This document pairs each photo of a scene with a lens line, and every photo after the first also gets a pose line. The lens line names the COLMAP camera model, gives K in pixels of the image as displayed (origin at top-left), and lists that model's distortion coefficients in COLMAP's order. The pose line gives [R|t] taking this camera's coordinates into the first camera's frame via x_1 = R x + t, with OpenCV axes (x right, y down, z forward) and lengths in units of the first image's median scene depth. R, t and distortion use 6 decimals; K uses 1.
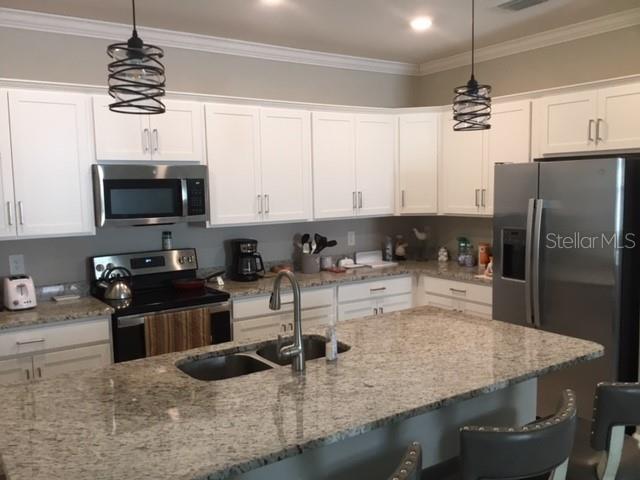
lens RADIAL K [[585.9, 0, 320.0], [0, 585.9, 240.0], [0, 0, 1]] dist [0.121061, -0.193967]
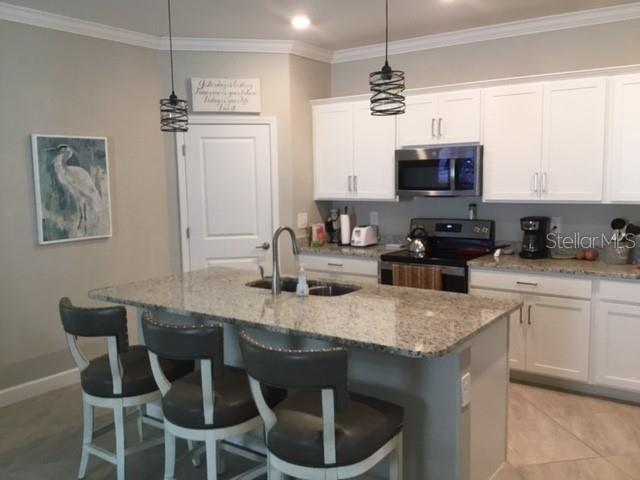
lens RADIAL K [[585.9, 0, 320.0], [0, 585.9, 240.0], [0, 0, 1]] dist [0.121061, -0.193967]
pose [[0.337840, 0.119134, -0.933633, 0.825231], [-0.079188, 0.992038, 0.097932, -0.038376], [0.937866, 0.040848, 0.344584, 0.366565]]
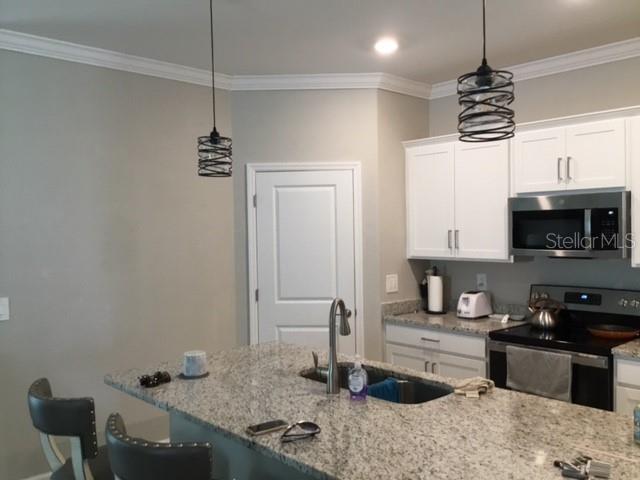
lens RADIAL K [[570.6, 0, 320.0], [0, 570.6, 240.0], [0, 0, 1]] dist [0.122062, -0.218865]
pose [[0.143589, 0.038928, -0.988872, 0.596777], [-0.082208, 0.996242, 0.027281, -0.048832], [0.986217, 0.077376, 0.146249, 0.496040]]
